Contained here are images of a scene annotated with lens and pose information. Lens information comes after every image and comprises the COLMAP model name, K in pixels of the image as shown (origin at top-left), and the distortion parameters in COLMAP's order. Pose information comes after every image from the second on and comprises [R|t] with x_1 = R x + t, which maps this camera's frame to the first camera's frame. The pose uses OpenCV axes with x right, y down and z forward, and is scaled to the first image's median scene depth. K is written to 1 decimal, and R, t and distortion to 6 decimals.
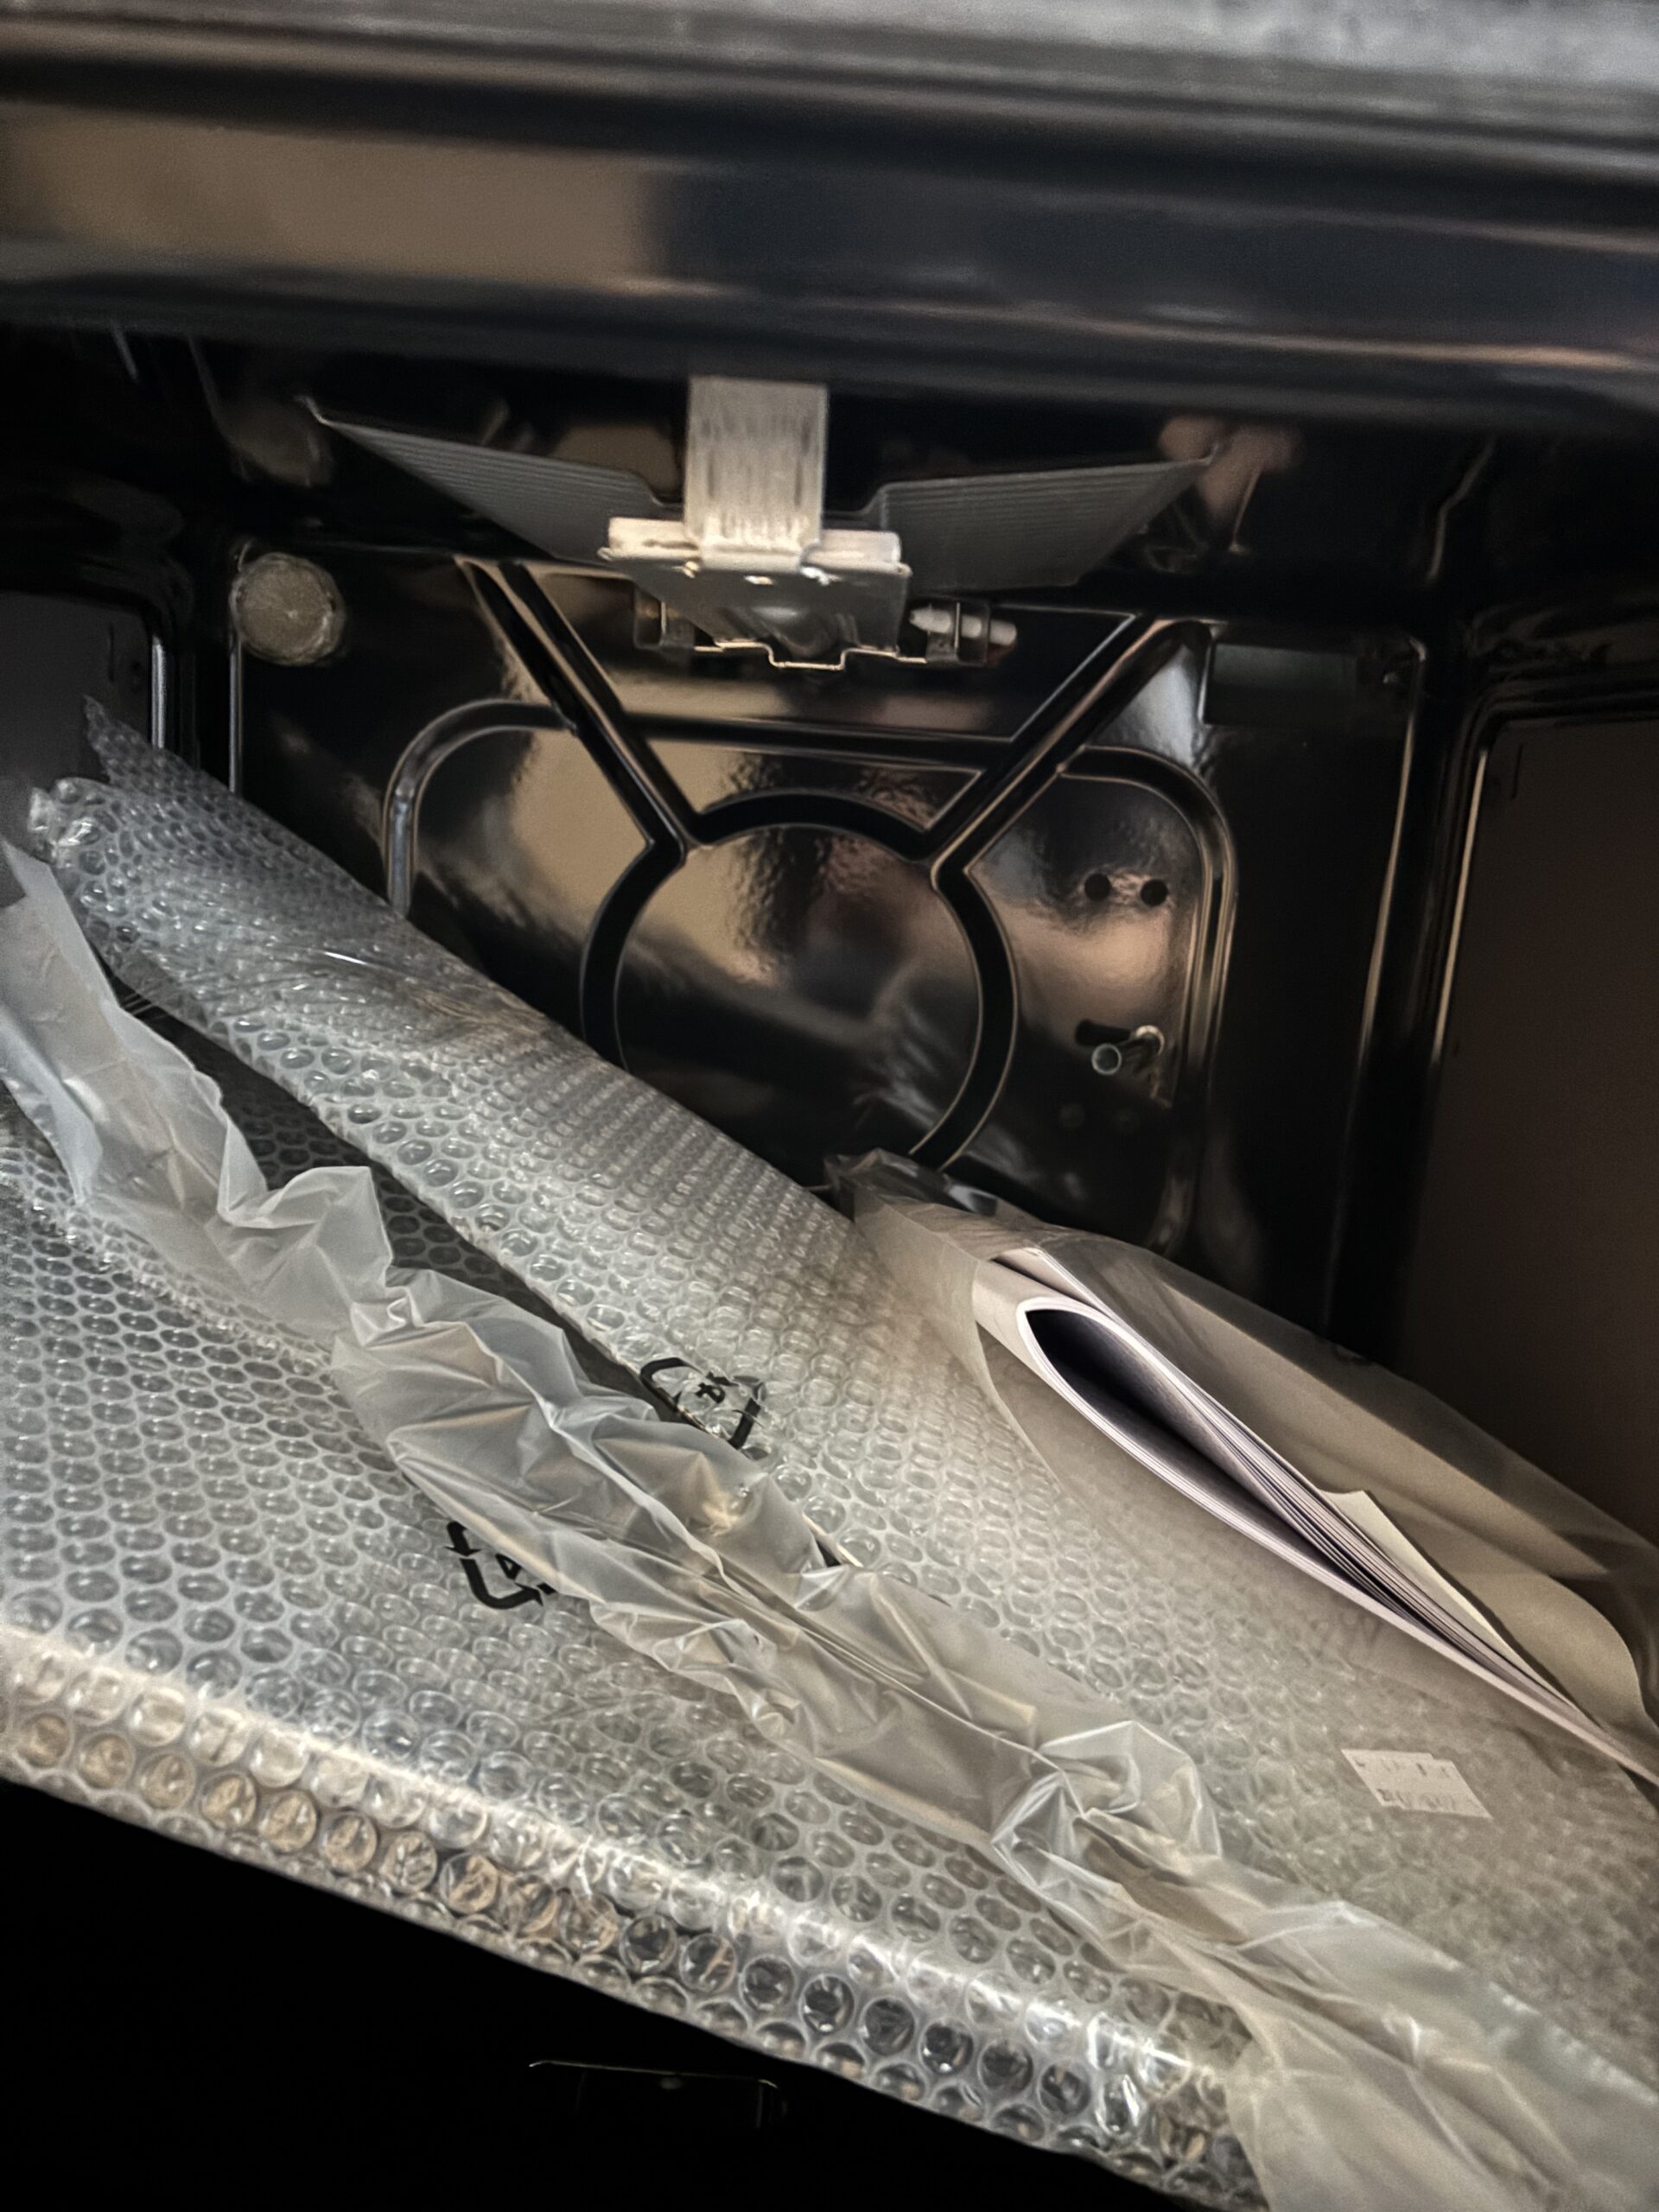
lens RADIAL K [[1683.9, 0, 823.3], [0, 1683.9, 1083.5], [0, 0, 1]] dist [0.029966, -0.034985]
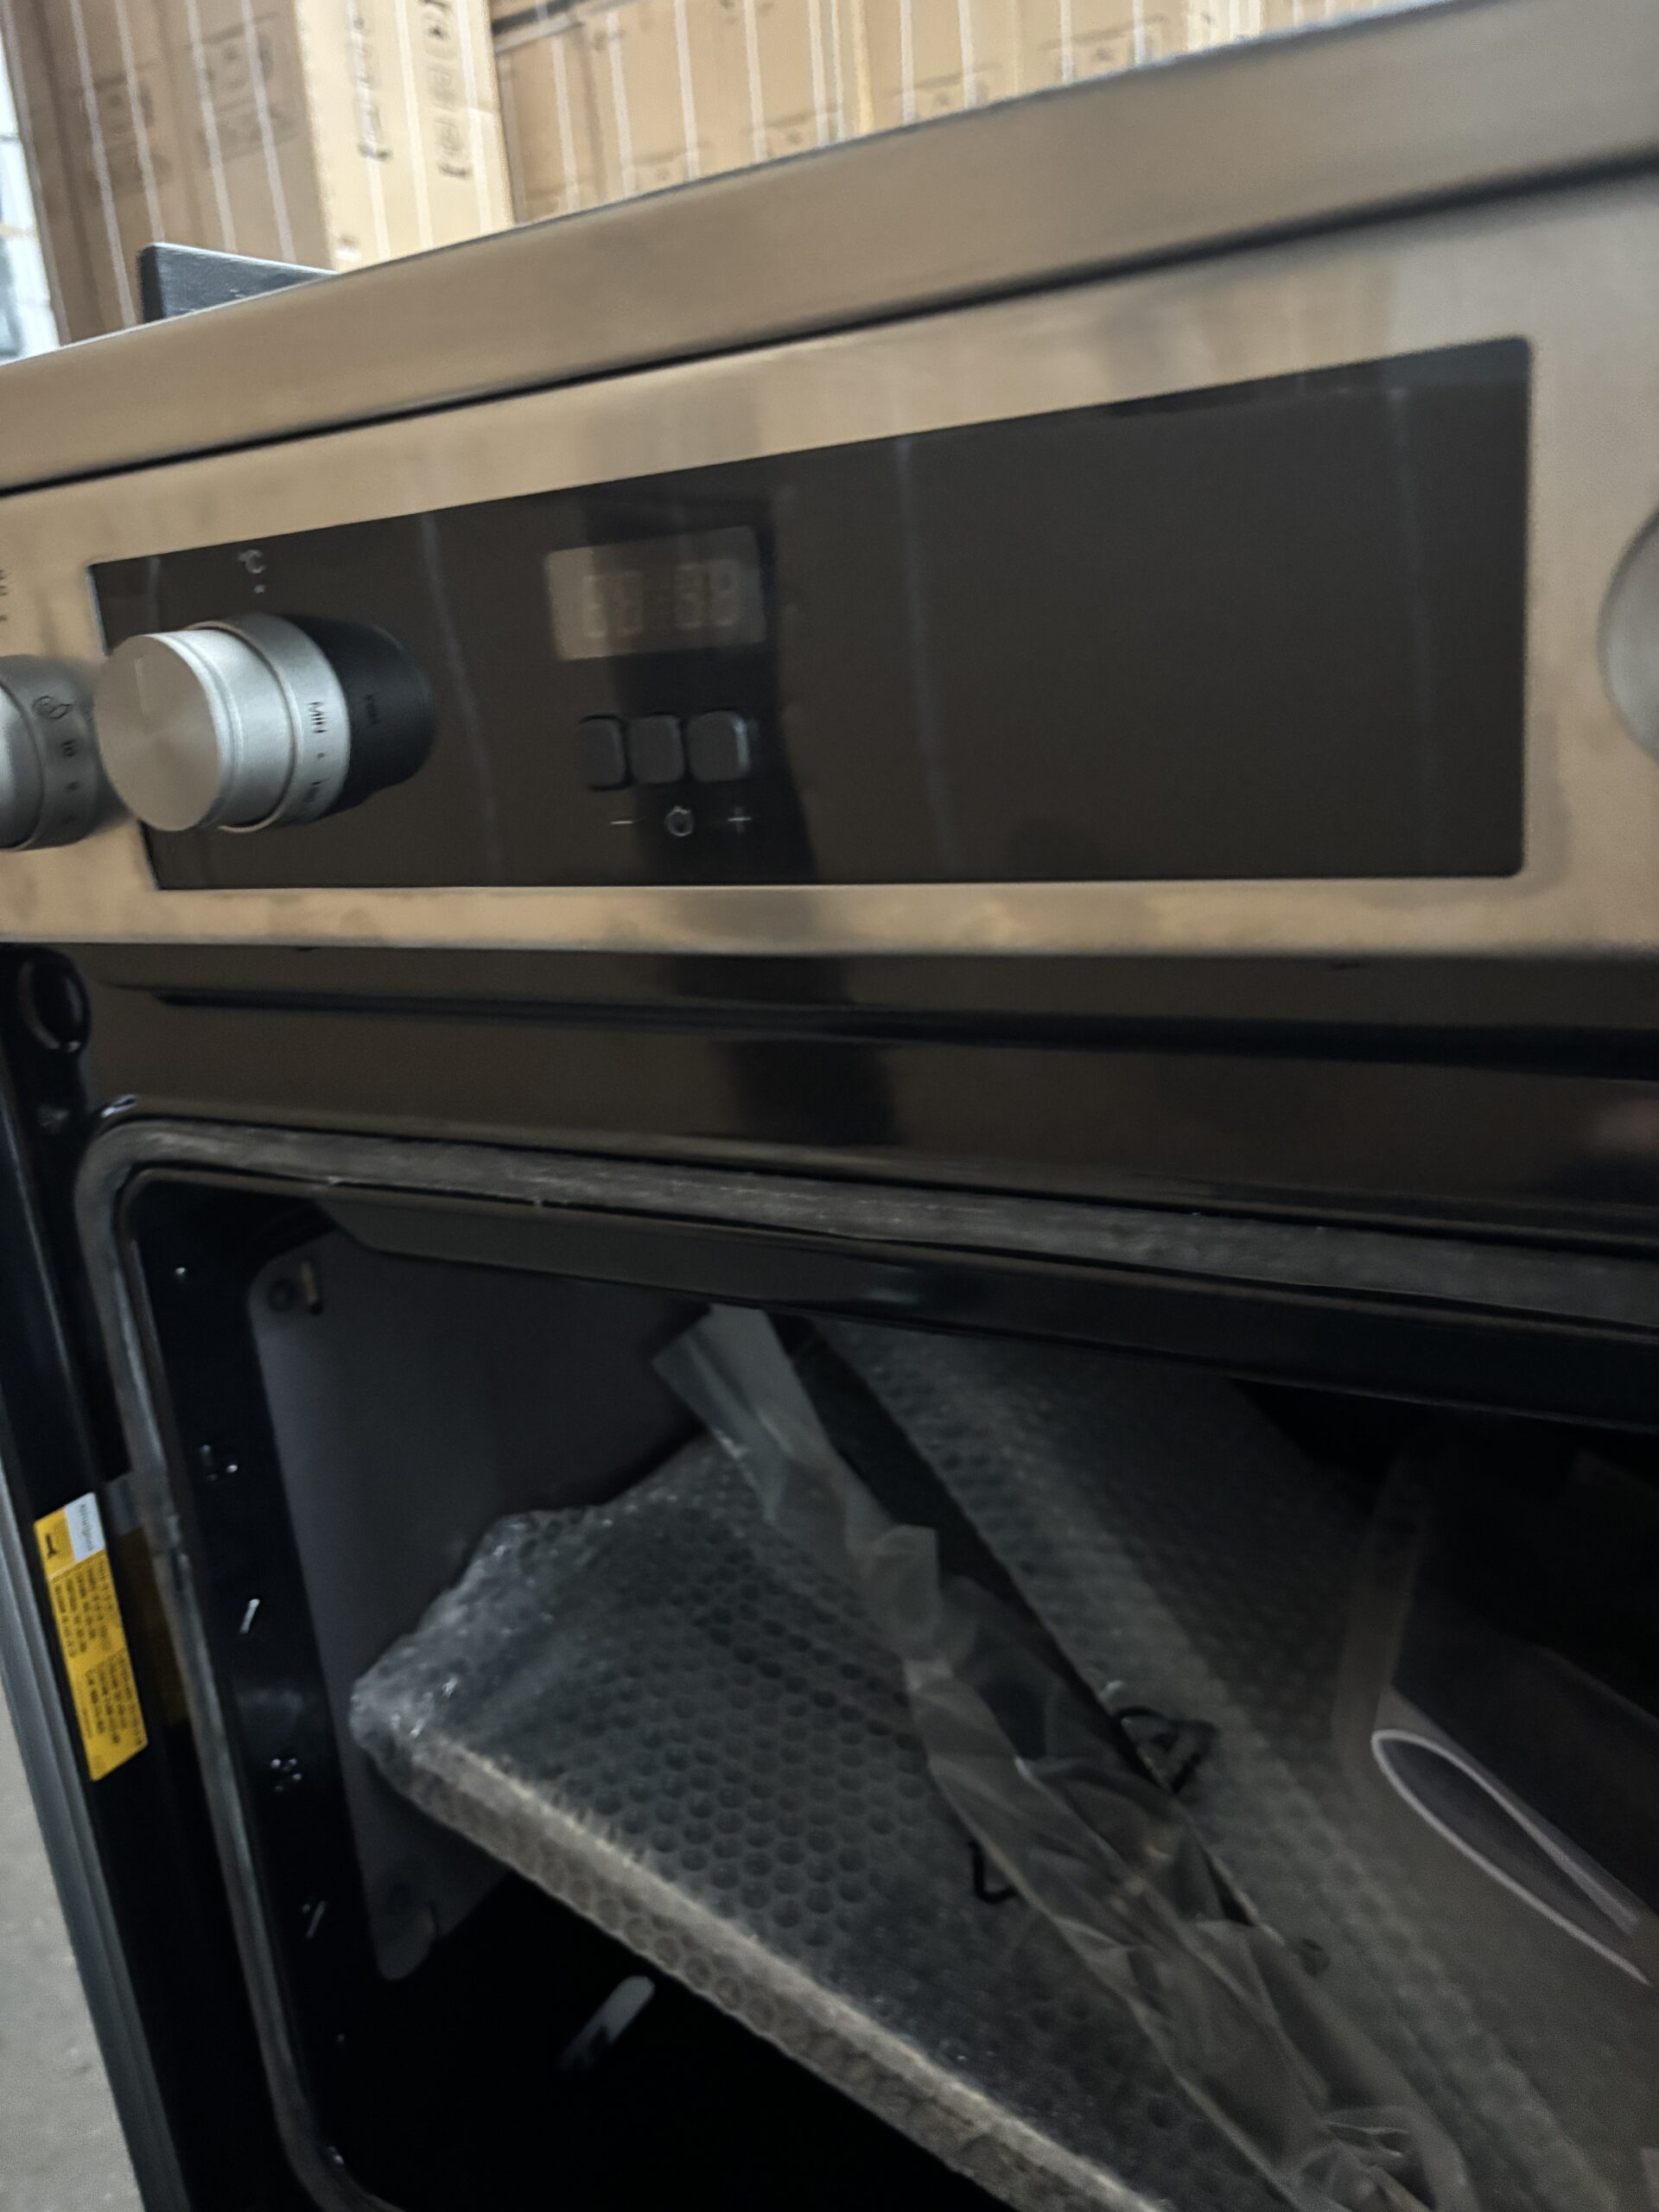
lens RADIAL K [[1683.9, 0, 814.6], [0, 1683.9, 1097.9], [0, 0, 1]] dist [0.029966, -0.034985]
pose [[0.858965, -0.028923, -0.511217, 0.413526], [0.076656, 0.994415, 0.072539, -0.462598], [0.506264, -0.101496, 0.856385, -0.248347]]
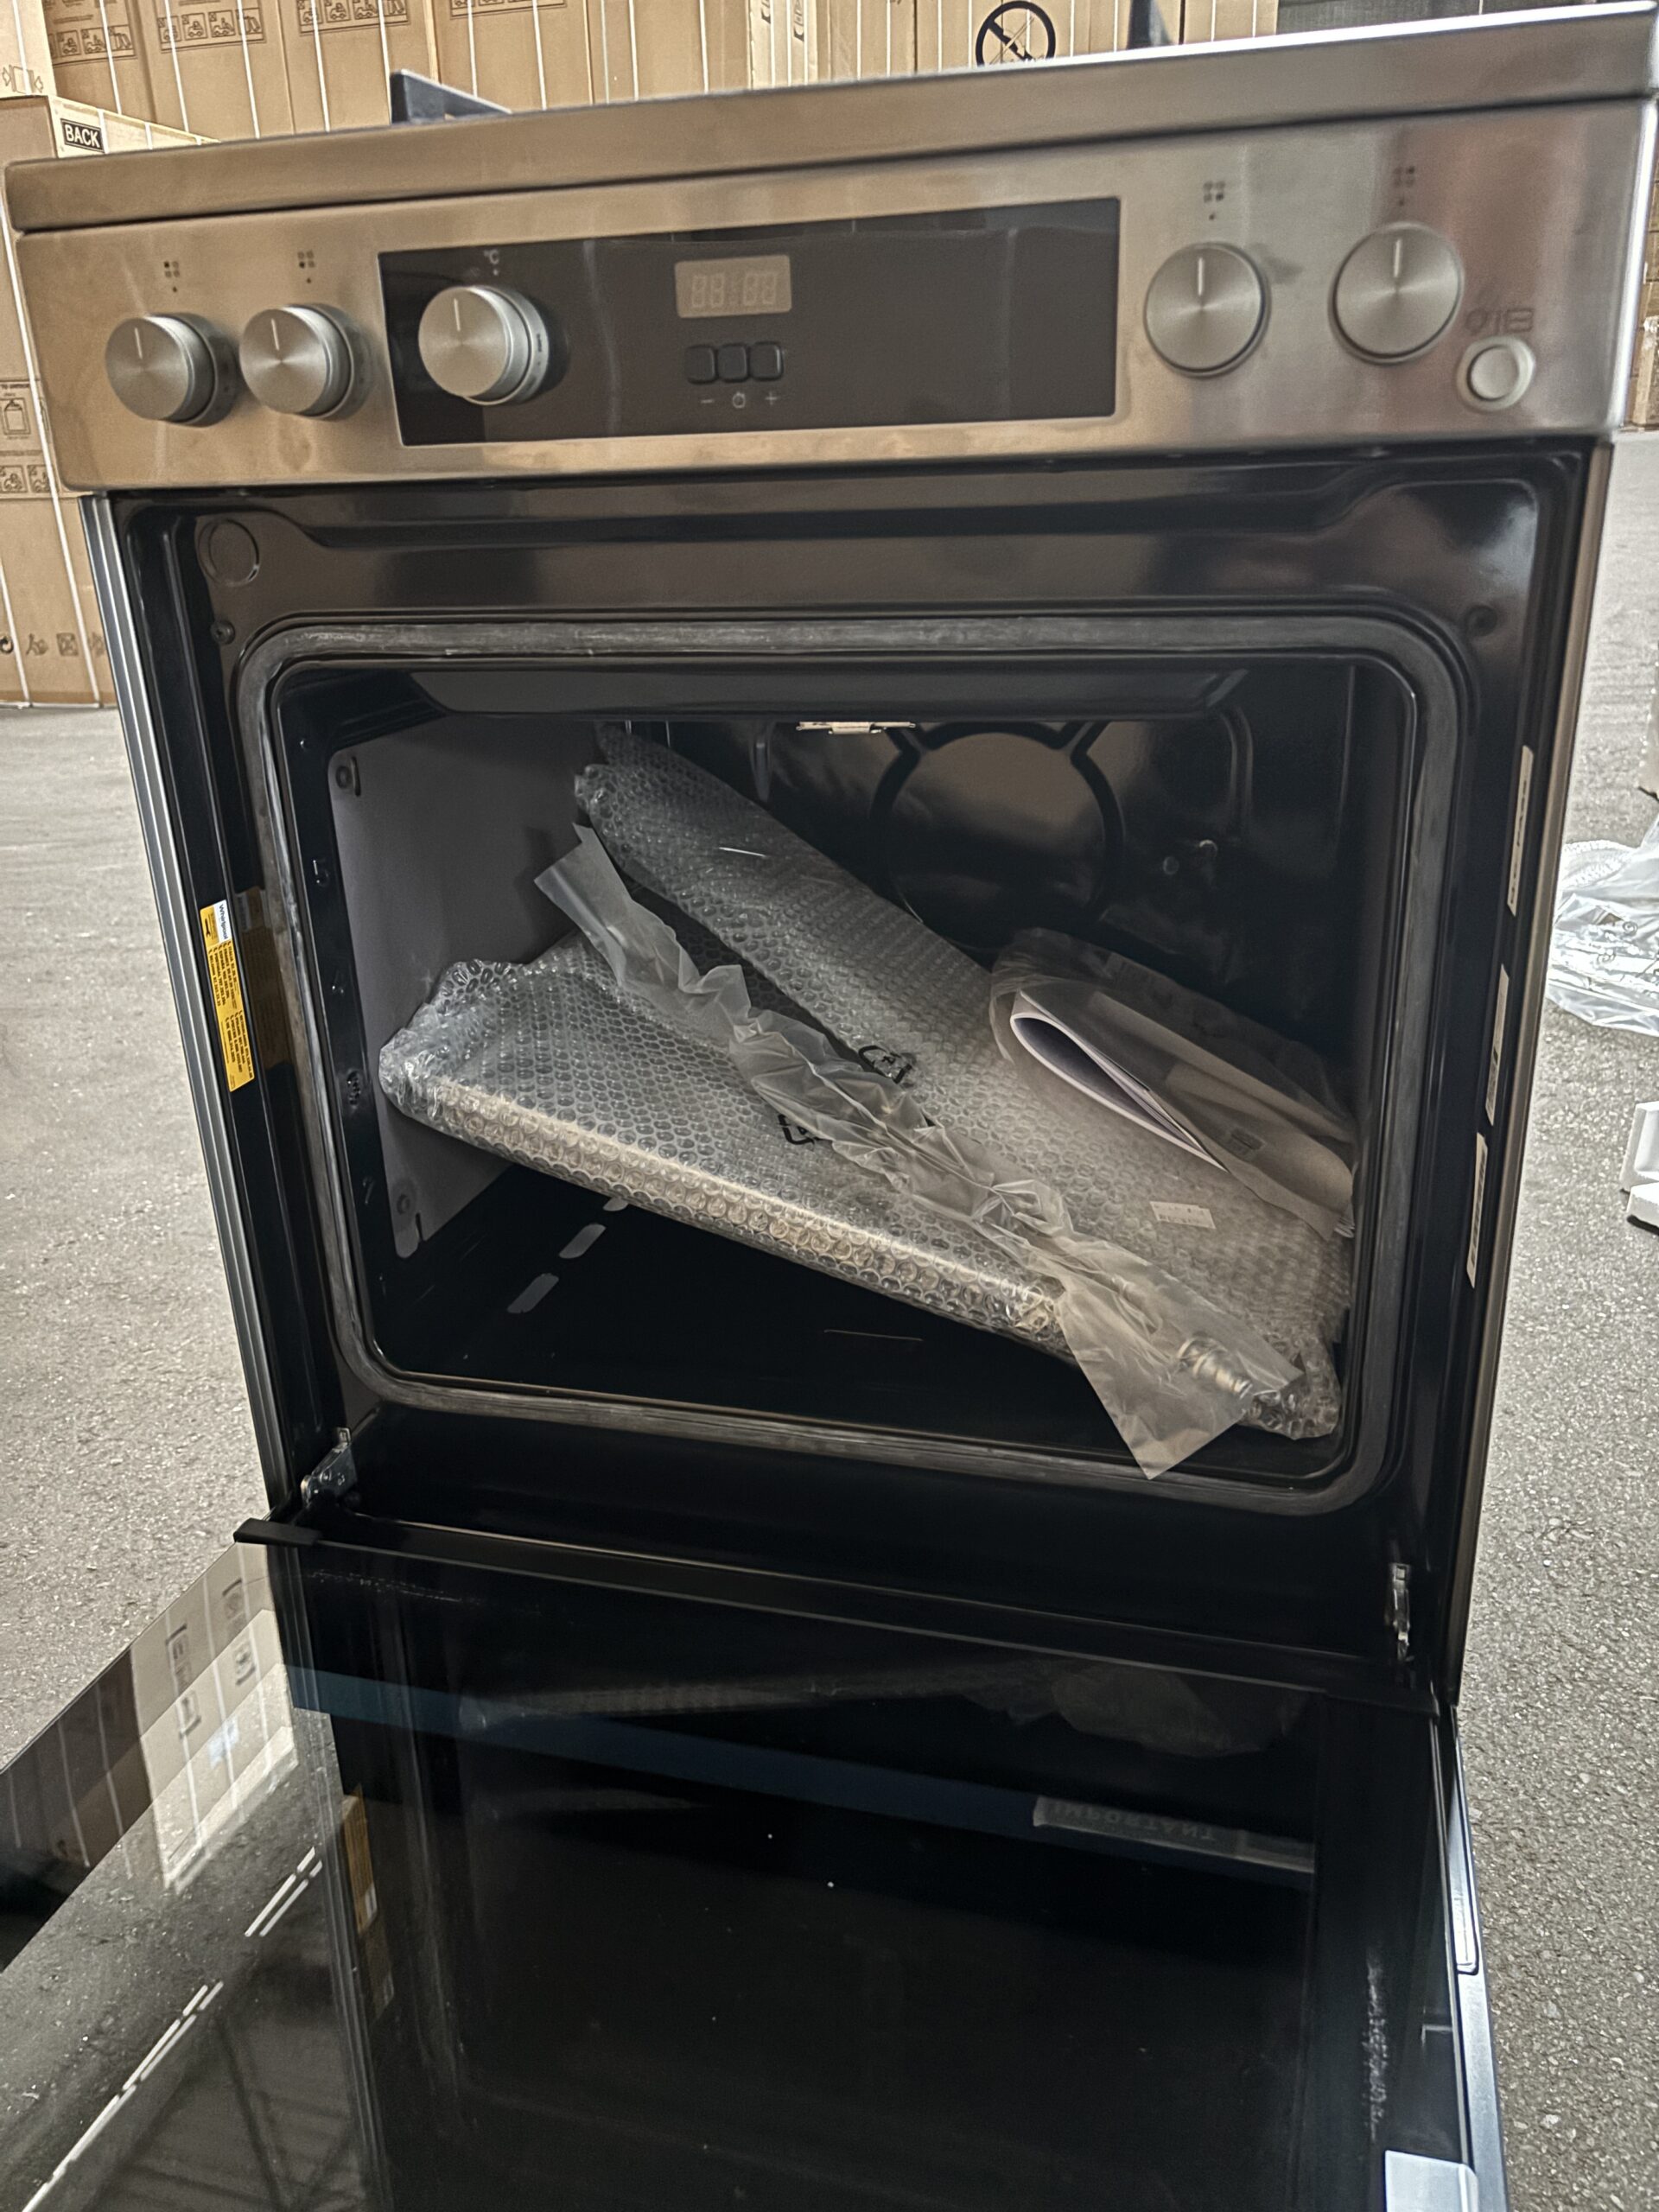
lens RADIAL K [[1683.9, 0, 817.9], [0, 1683.9, 1119.8], [0, 0, 1]] dist [0.029966, -0.034985]
pose [[0.962735, -0.017773, -0.269861, 0.469083], [0.067808, 0.981828, 0.177243, -0.150657], [0.261807, -0.188936, 0.946446, -1.228343]]
